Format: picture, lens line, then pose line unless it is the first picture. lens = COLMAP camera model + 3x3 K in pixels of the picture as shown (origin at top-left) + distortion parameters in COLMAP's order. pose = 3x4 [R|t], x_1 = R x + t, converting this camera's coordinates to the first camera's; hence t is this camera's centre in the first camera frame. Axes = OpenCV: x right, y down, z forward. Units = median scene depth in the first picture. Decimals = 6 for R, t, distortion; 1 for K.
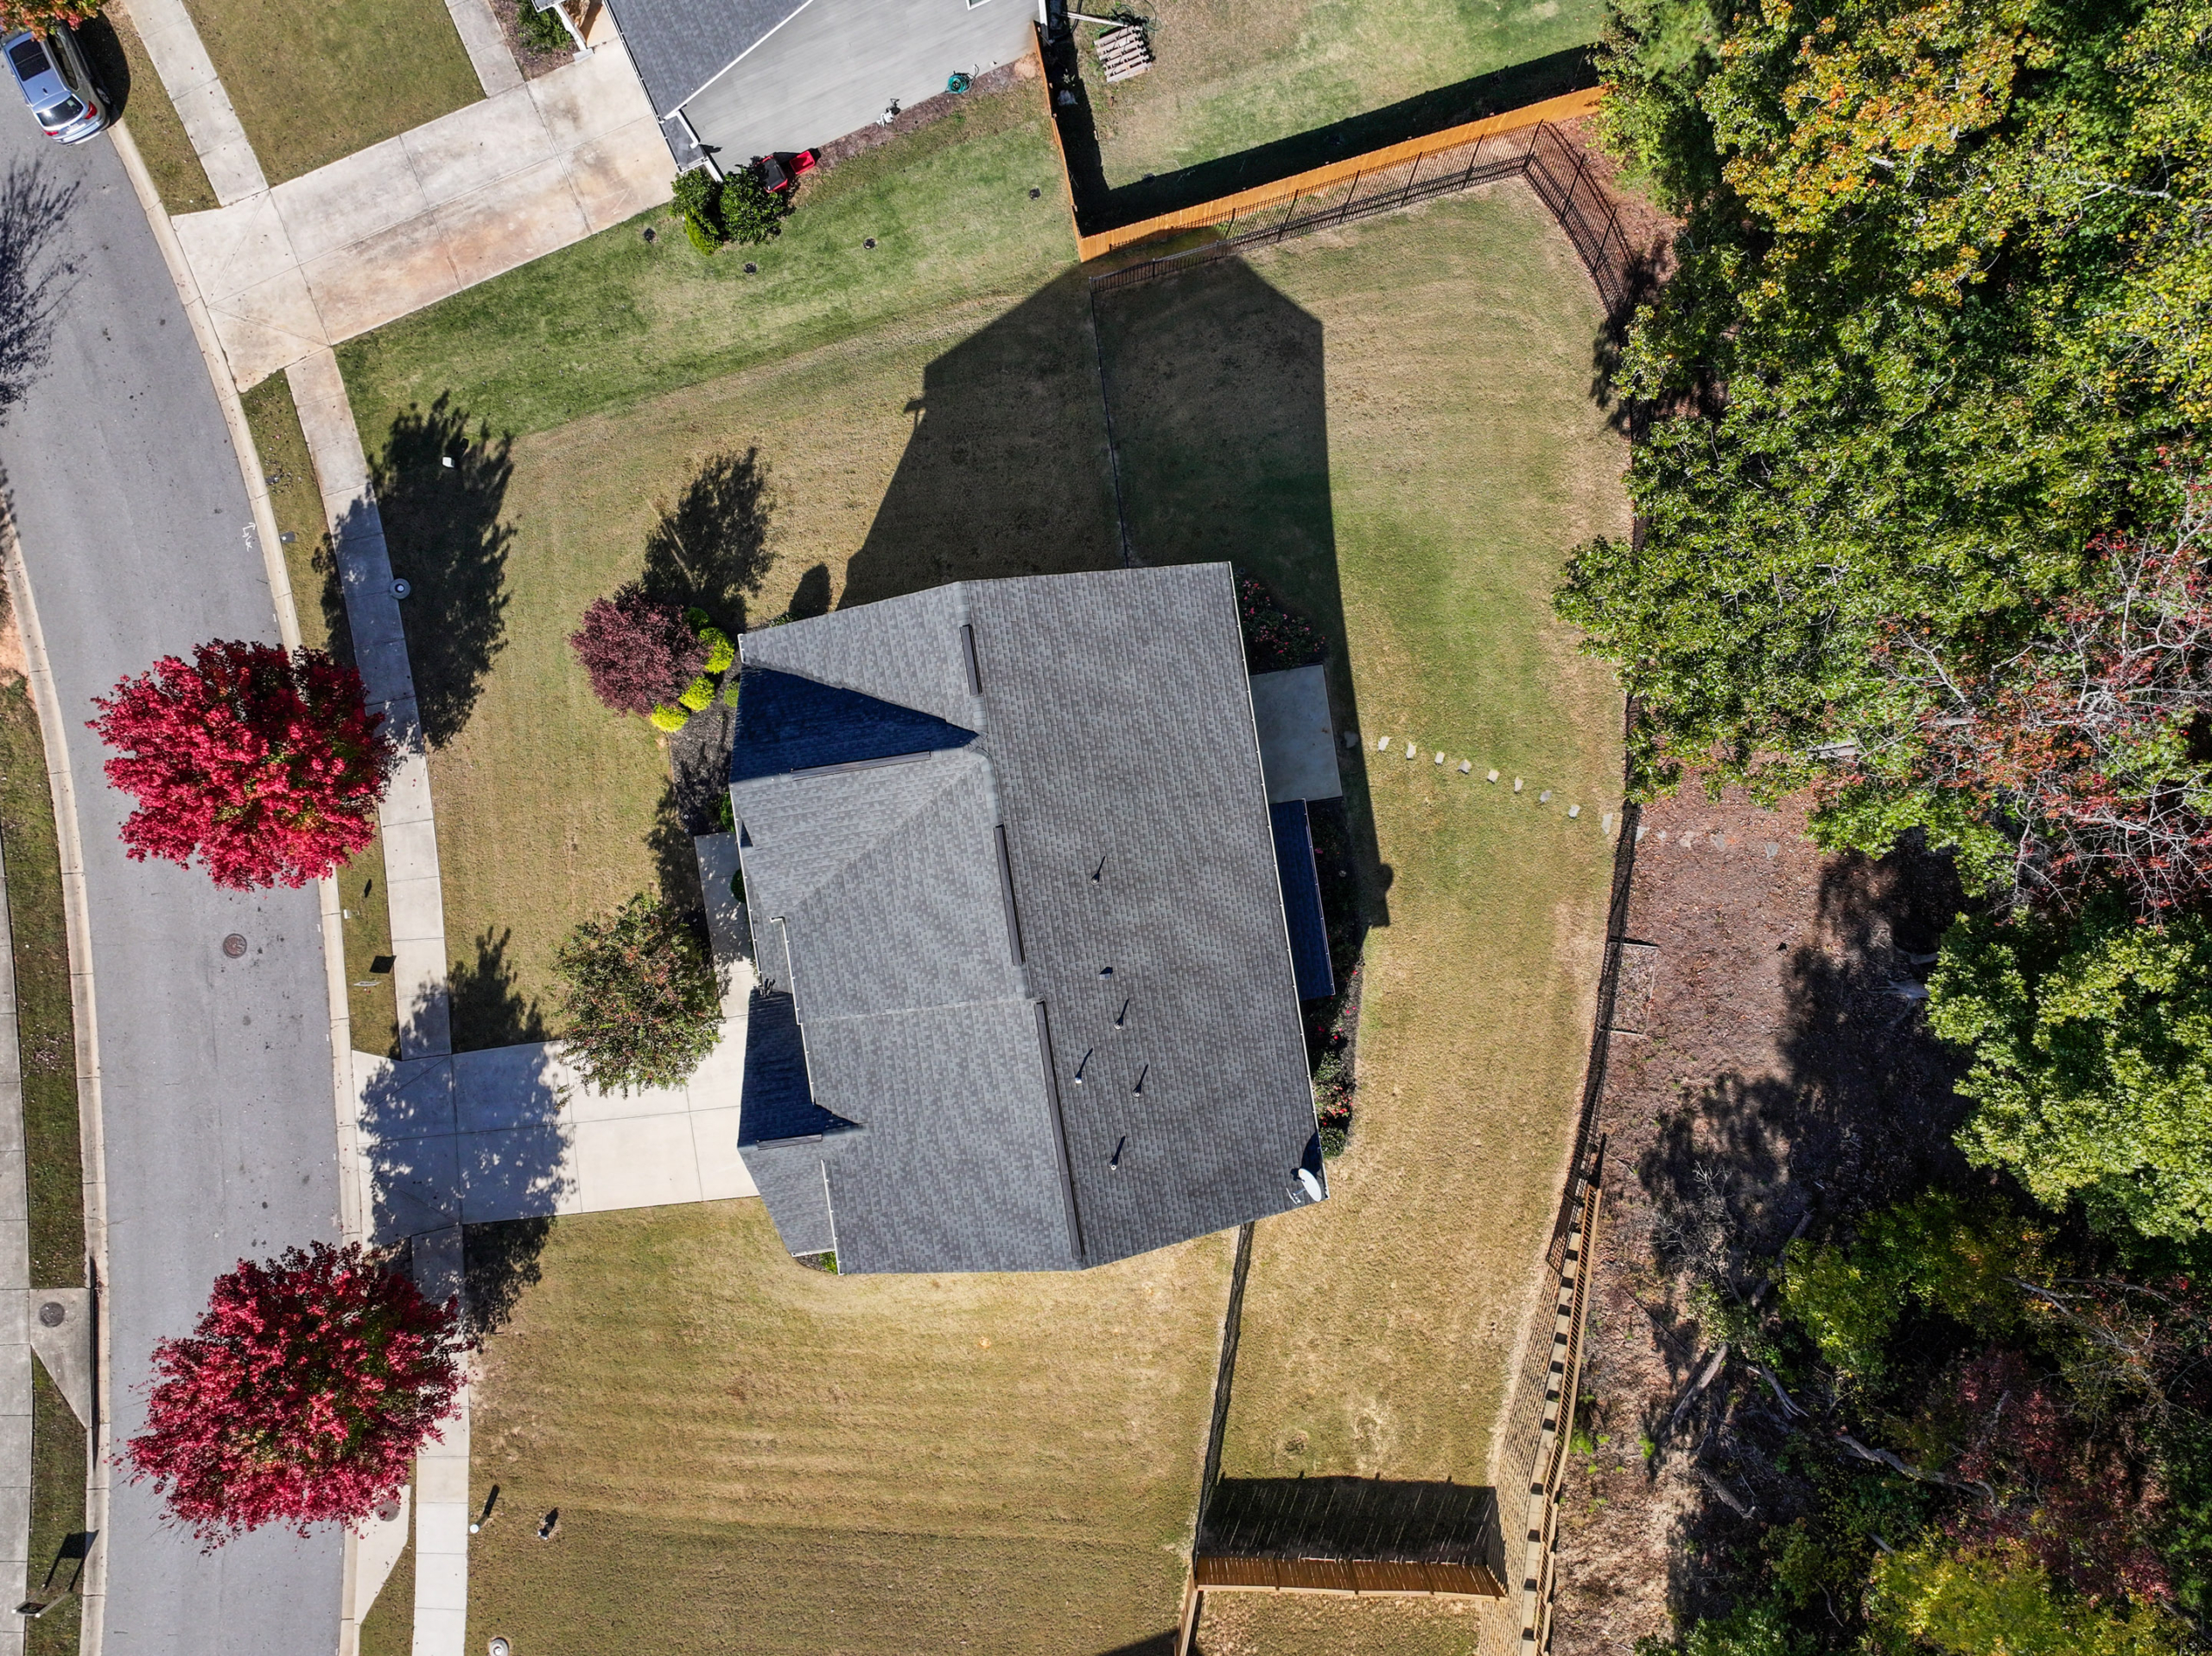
lens RADIAL K [[1568.8, 0, 1113.4], [0, 1568.8, 830.2], [0, 0, 1]] dist [-0.013009, 0.018896]
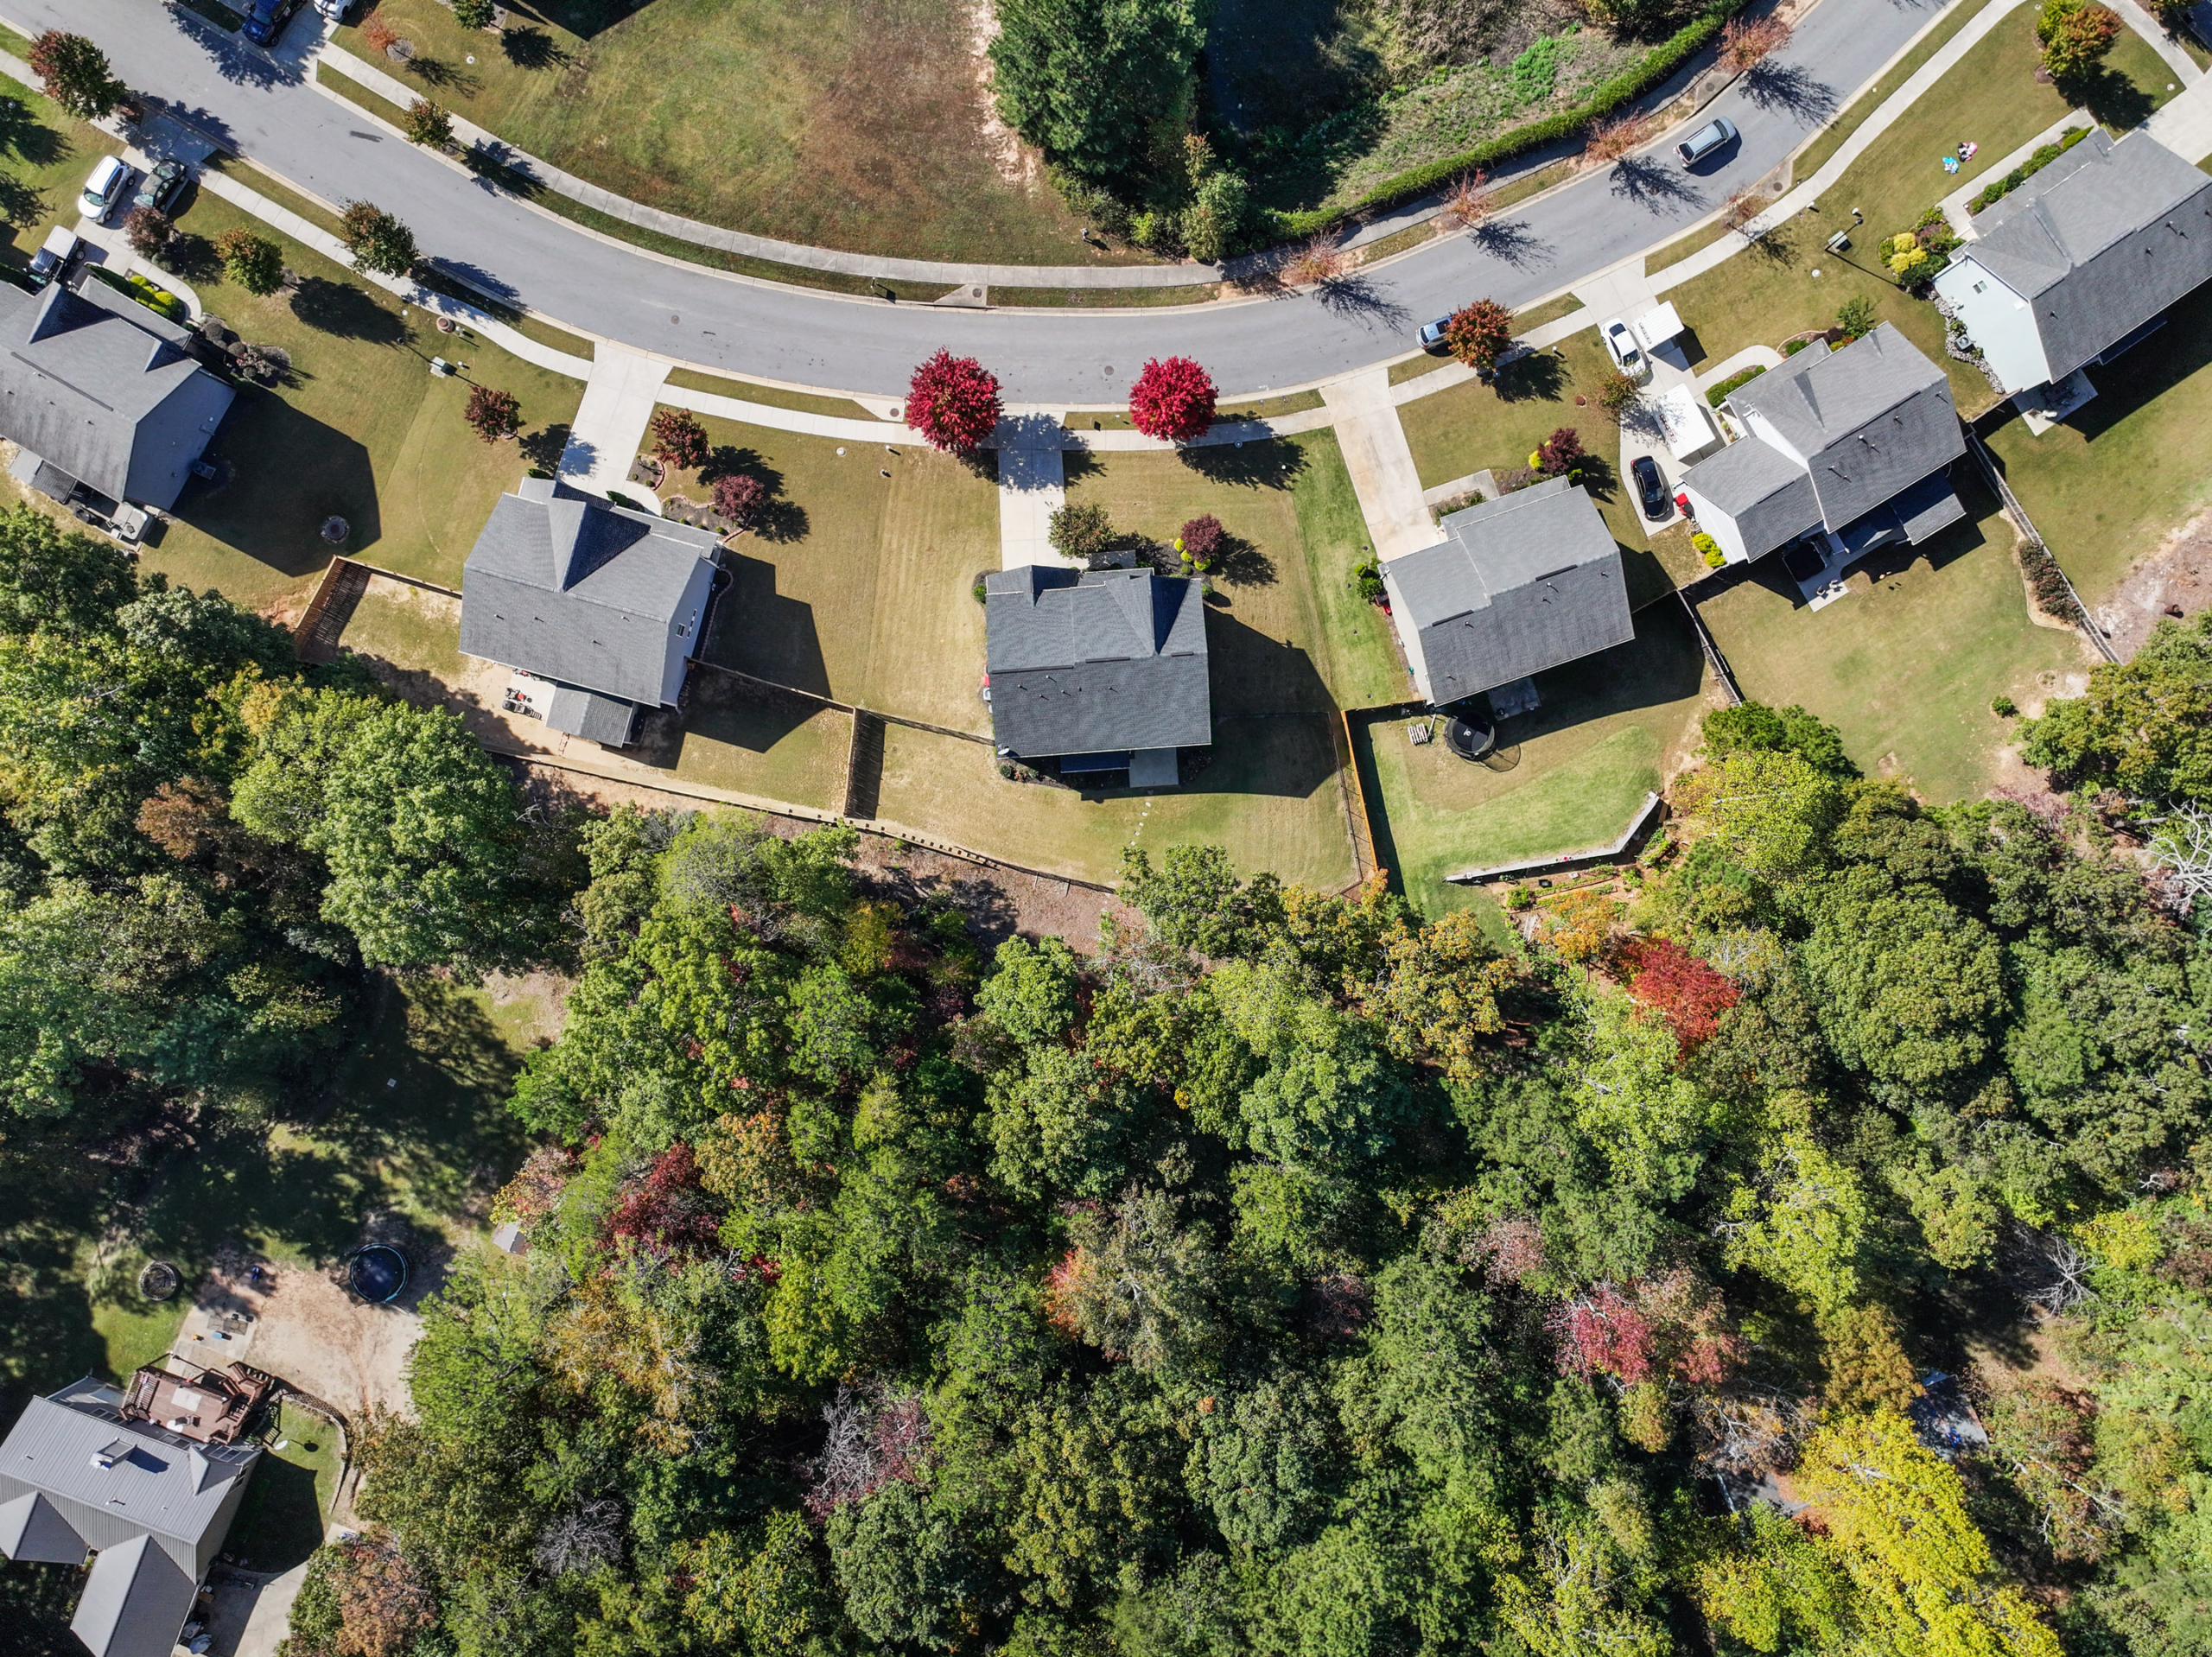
lens RADIAL K [[1568.8, 0, 1107.1], [0, 1568.8, 824.0], [0, 0, 1]] dist [-0.013009, 0.018896]
pose [[-0.084253, 0.996435, 0.004359, 0.197647], [-0.996390, -0.084294, 0.010115, -0.014779], [0.010447, -0.003491, 0.999939, -1.709109]]
